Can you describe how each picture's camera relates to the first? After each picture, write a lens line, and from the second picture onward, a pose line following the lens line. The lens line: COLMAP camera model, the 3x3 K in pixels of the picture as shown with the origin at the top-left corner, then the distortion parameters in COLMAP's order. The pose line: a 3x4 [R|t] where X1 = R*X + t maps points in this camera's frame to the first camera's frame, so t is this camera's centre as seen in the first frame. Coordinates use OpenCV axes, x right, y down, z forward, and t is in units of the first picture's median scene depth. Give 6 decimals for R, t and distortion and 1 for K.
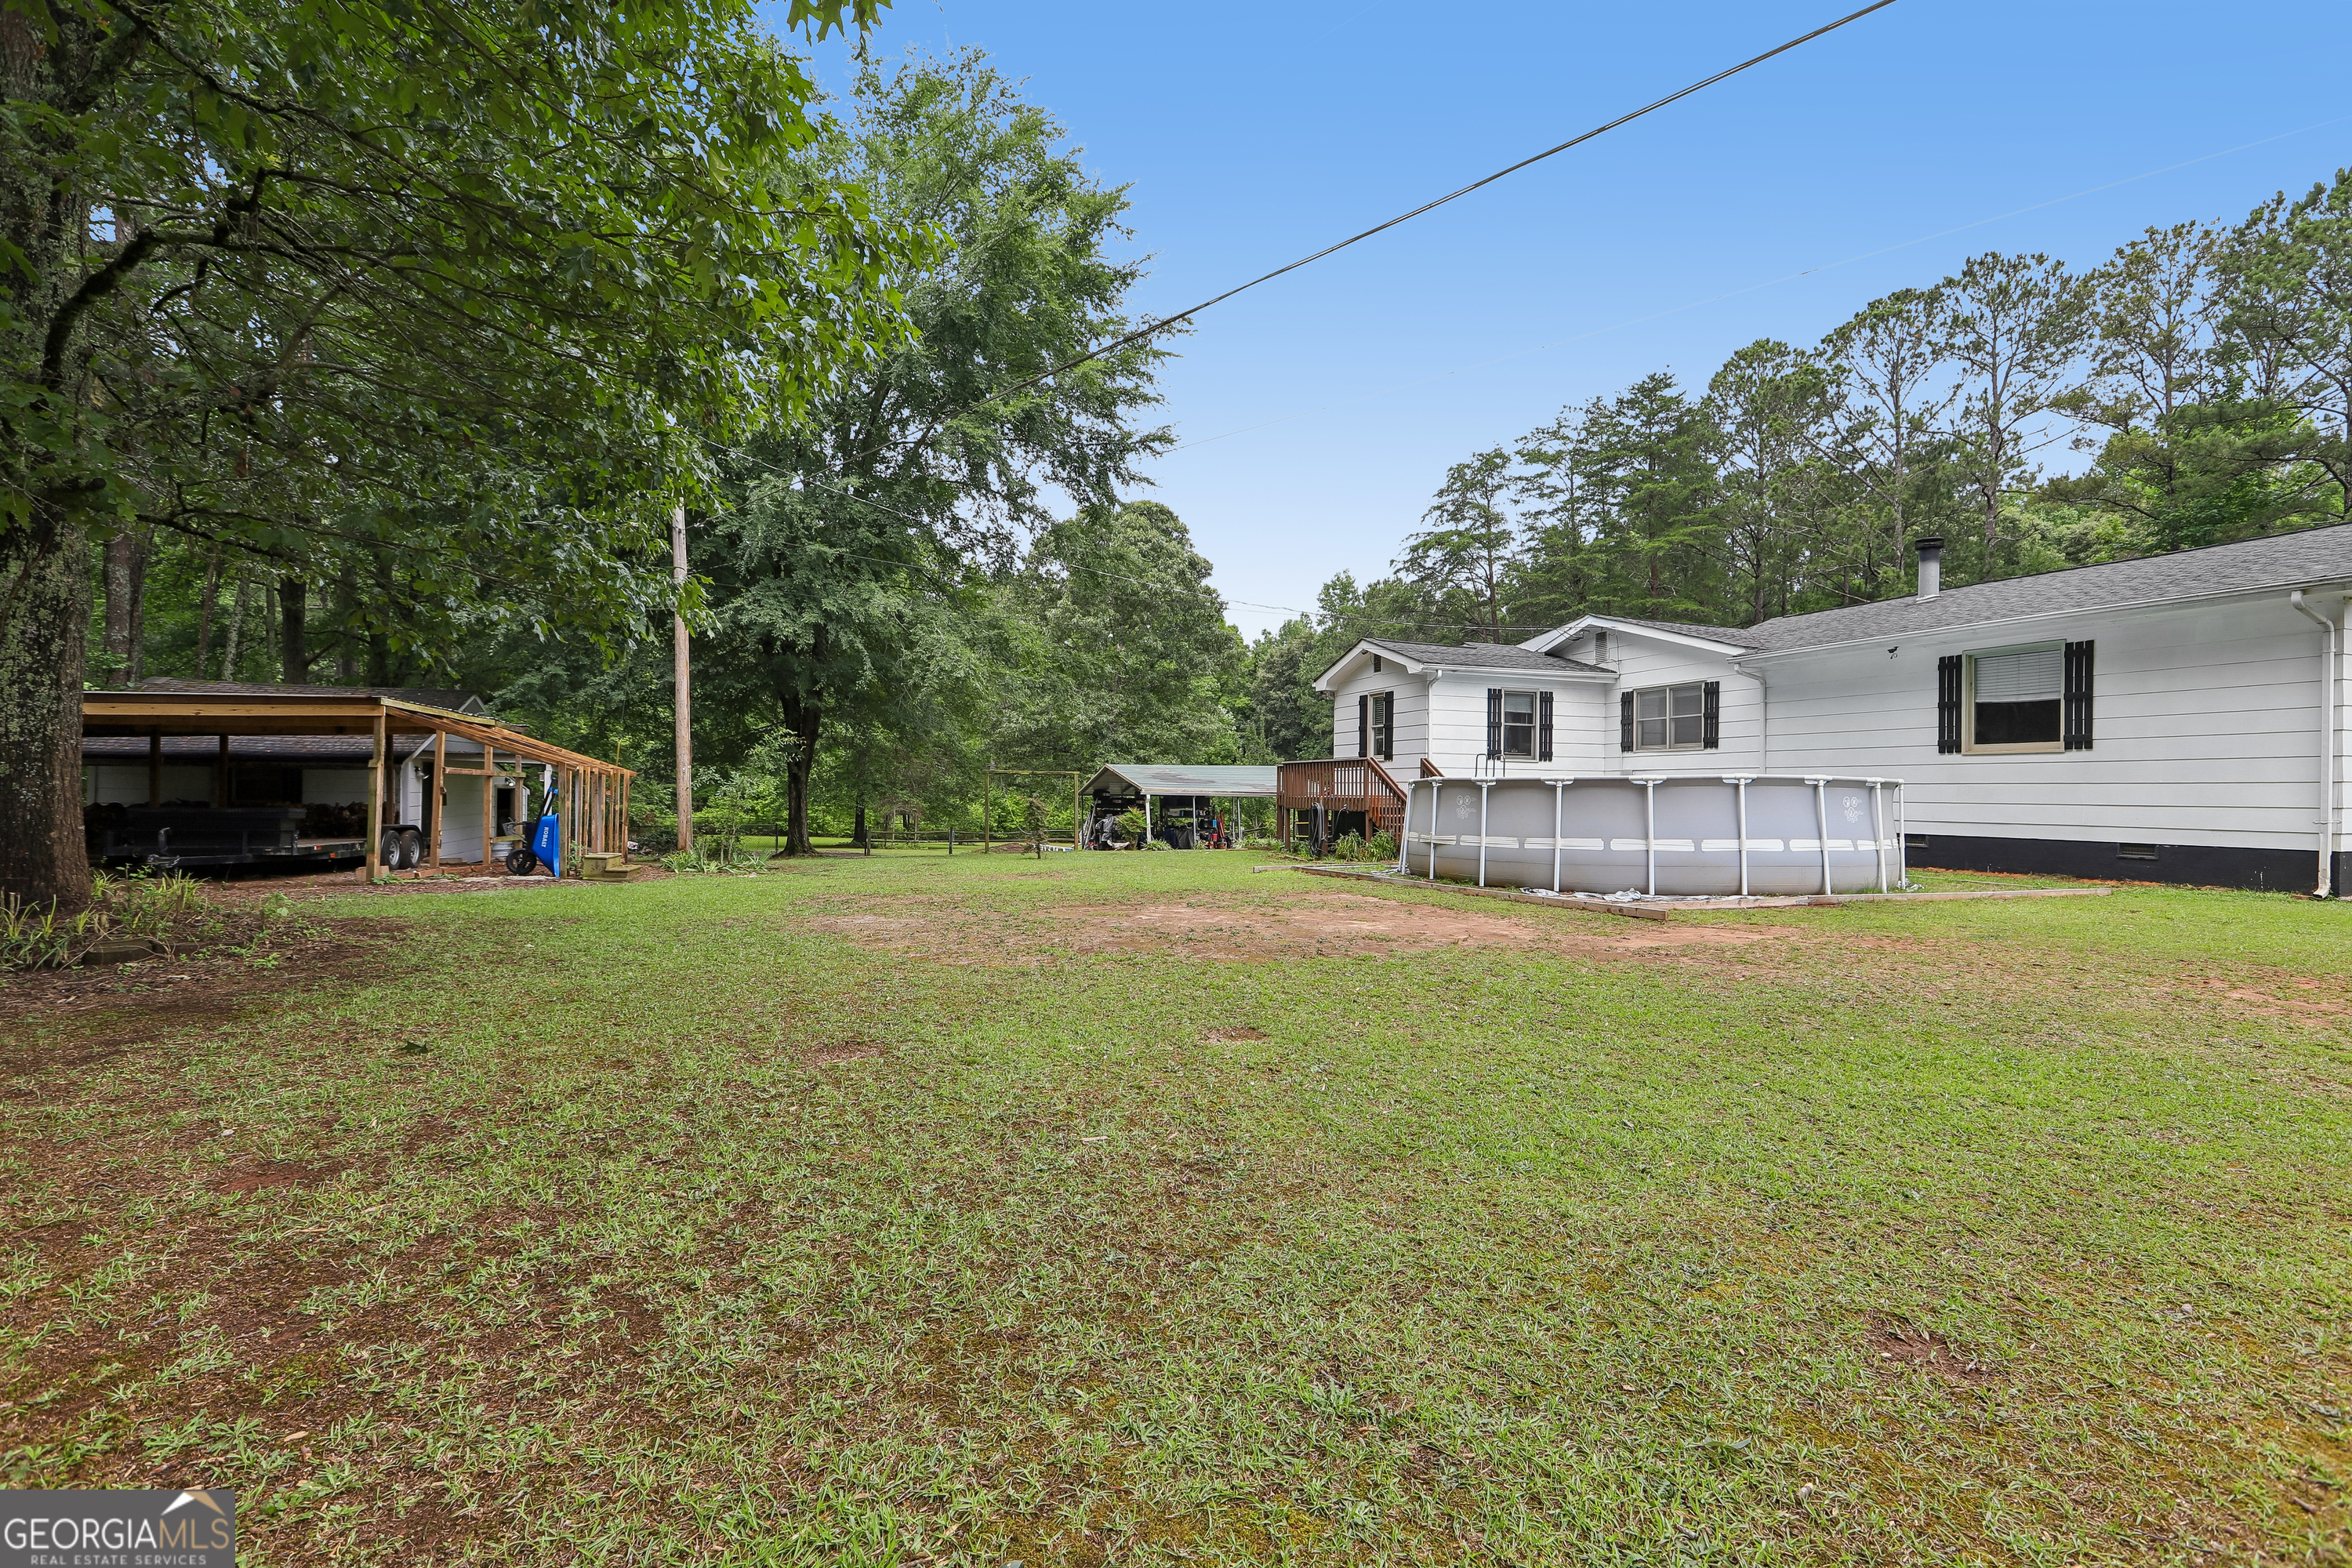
lens RADIAL K [[1106.0, 0, 1176.0], [0, 1106.0, 784.0], [0, 0, 1]] dist [-0.000479, -0.000072]
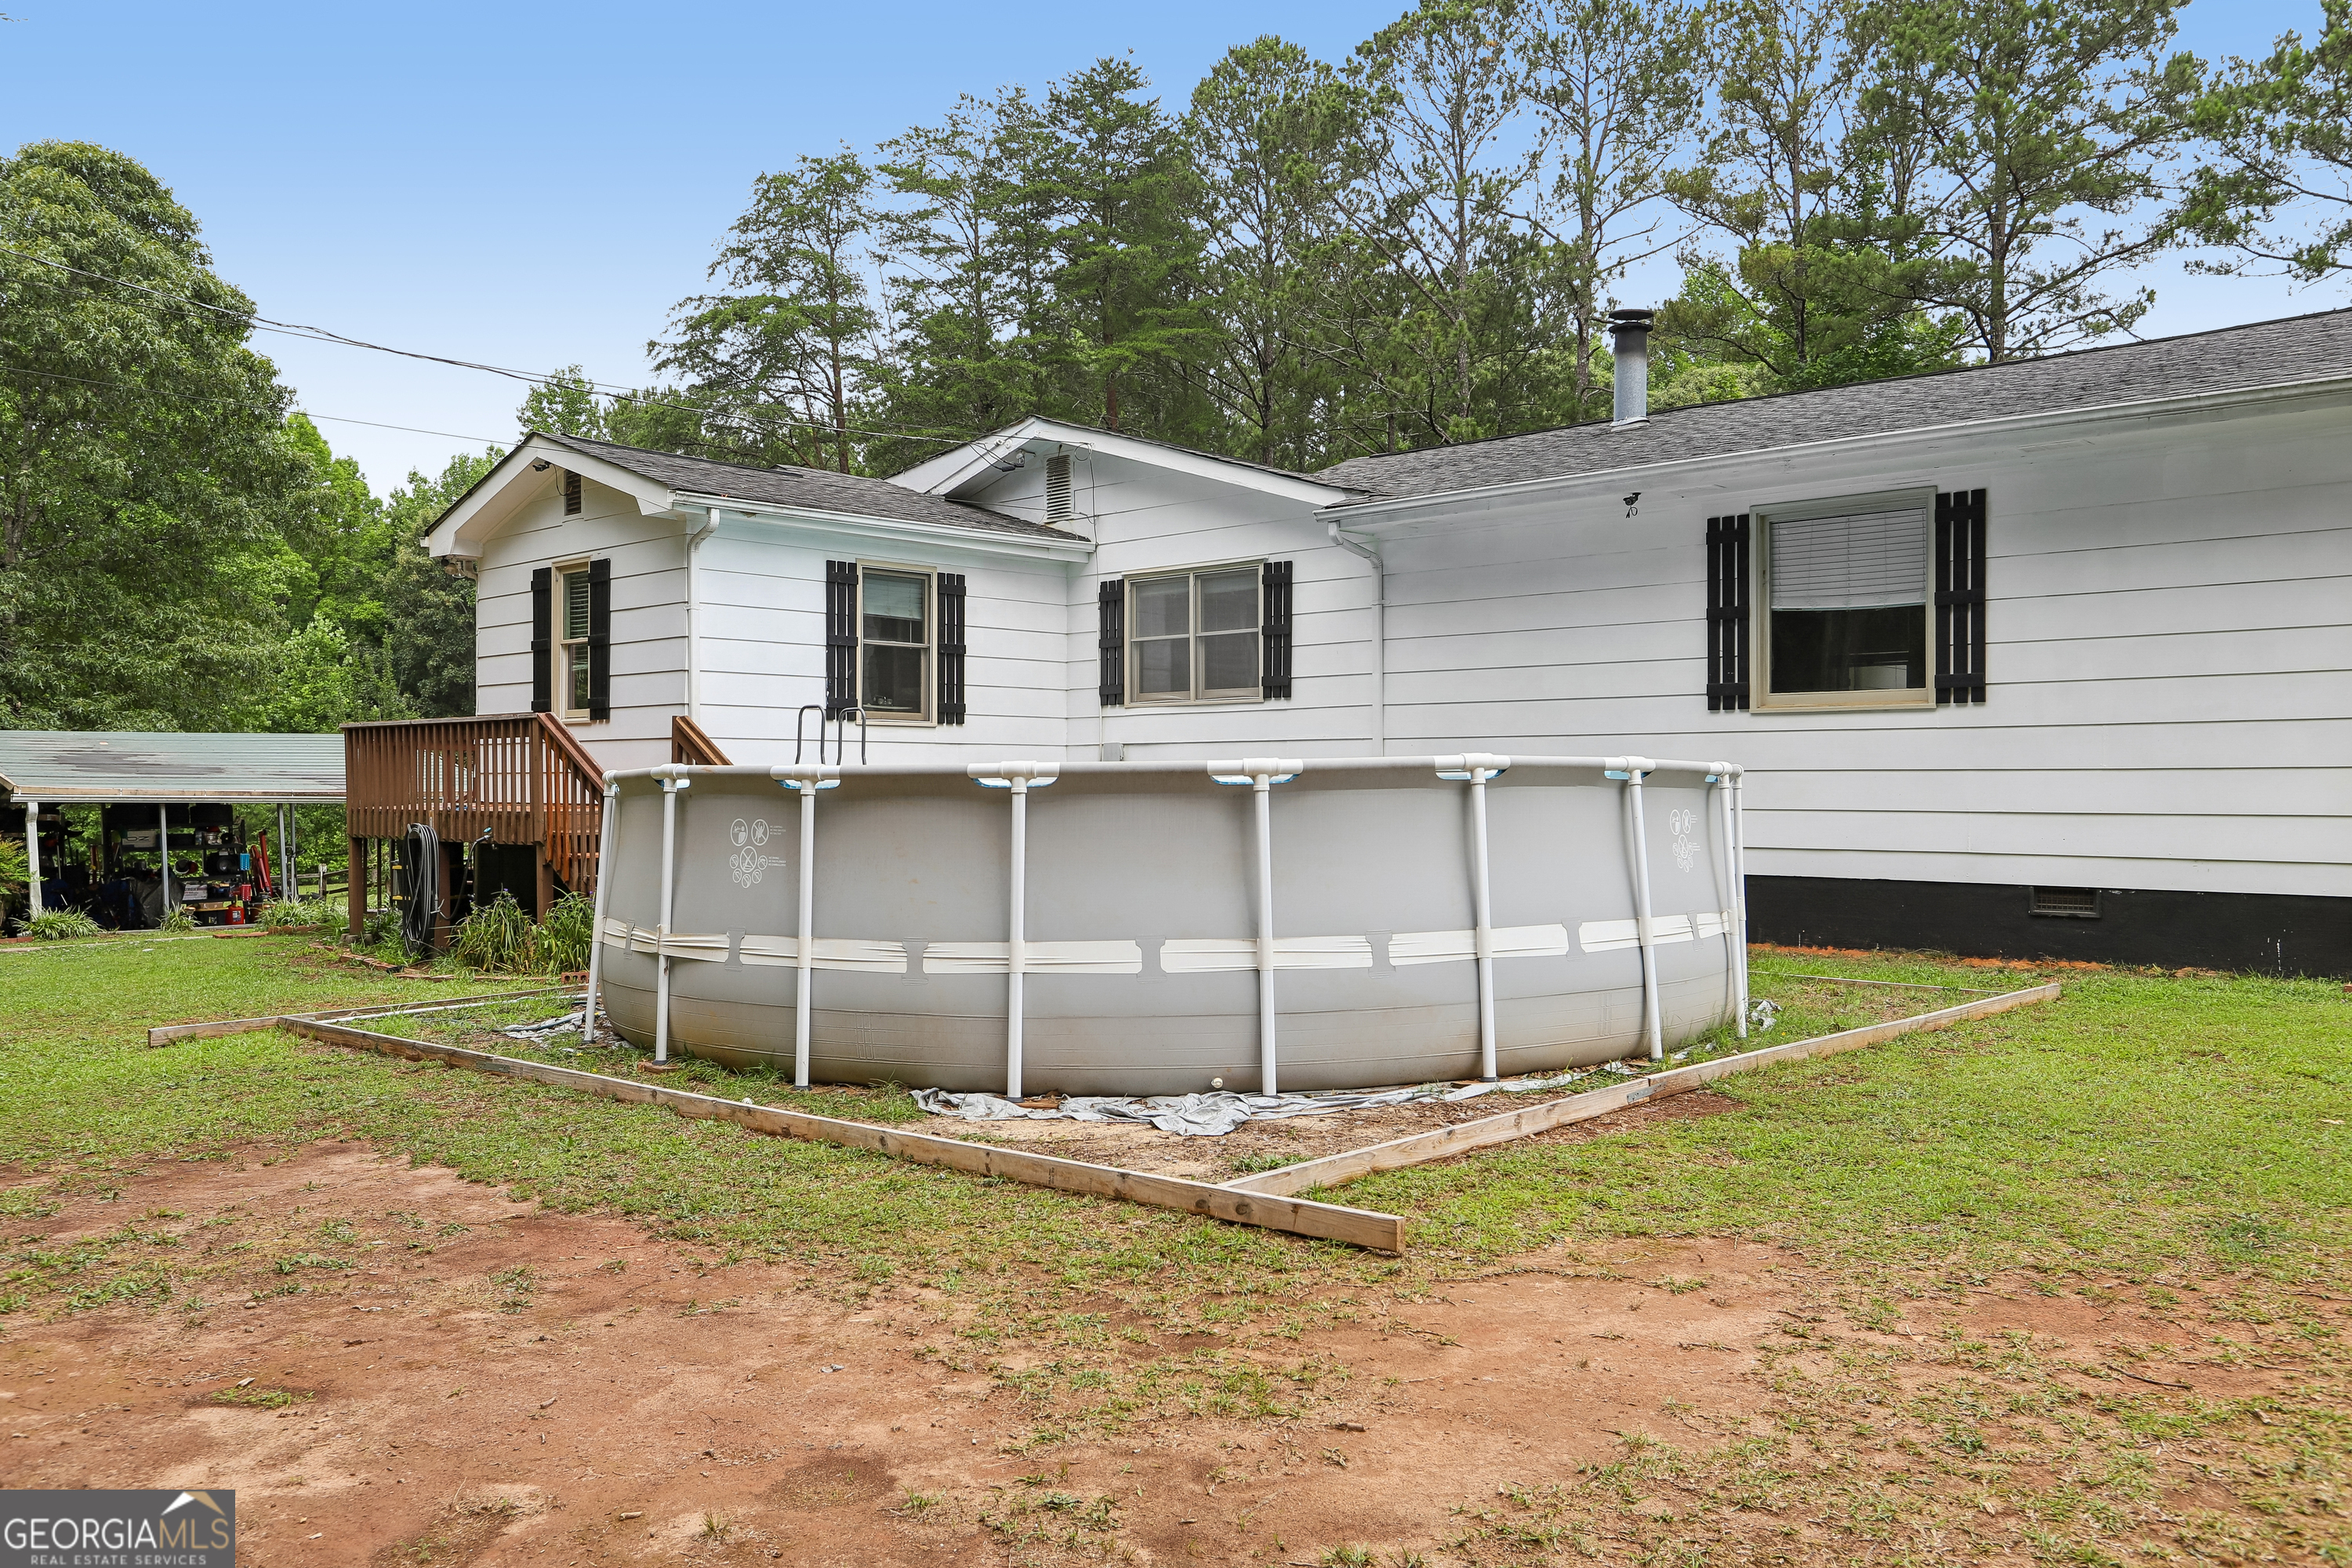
lens RADIAL K [[1873.0, 0, 1176.0], [0, 1873.0, 784.0], [0, 0, 1]] dist [0.004770, -0.001820]
pose [[0.898877, -0.009953, 0.438088, 0.034122], [0.005826, 0.999925, 0.010764, -0.001646], [-0.438163, -0.007123, 0.898867, 0.115024]]
